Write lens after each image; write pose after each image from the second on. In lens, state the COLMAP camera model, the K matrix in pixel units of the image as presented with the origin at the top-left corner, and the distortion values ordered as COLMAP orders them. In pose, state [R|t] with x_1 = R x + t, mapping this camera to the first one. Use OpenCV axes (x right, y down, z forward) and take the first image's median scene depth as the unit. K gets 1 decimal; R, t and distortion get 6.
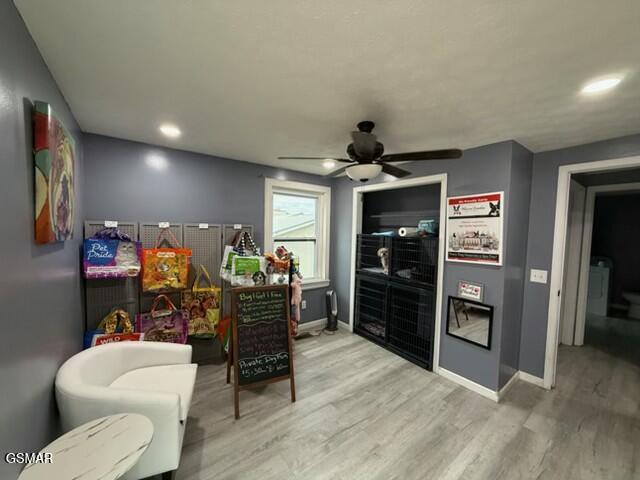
lens RADIAL K [[254.0, 0, 315.6], [0, 254.0, 235.4], [0, 0, 1]] dist [-0.001836, -0.000057]
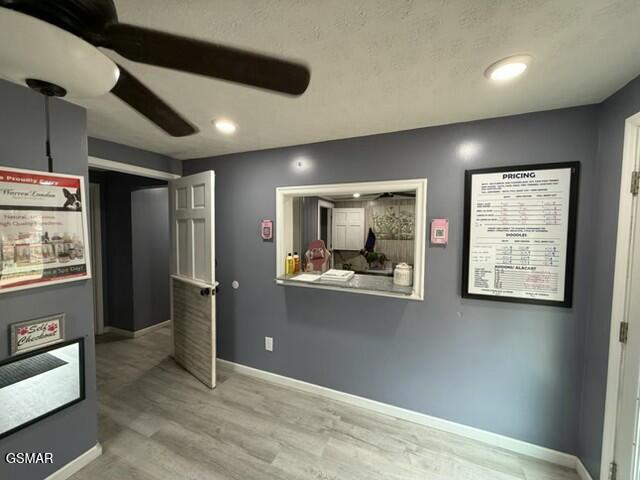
lens RADIAL K [[254.0, 0, 315.4], [0, 254.0, 239.7], [0, 0, 1]] dist [-0.001836, -0.000057]
pose [[-0.489999, -0.069373, 0.868958, -0.220722], [0.010578, 0.996282, 0.085503, -0.047544], [-0.871659, 0.051088, -0.487444, 0.766945]]
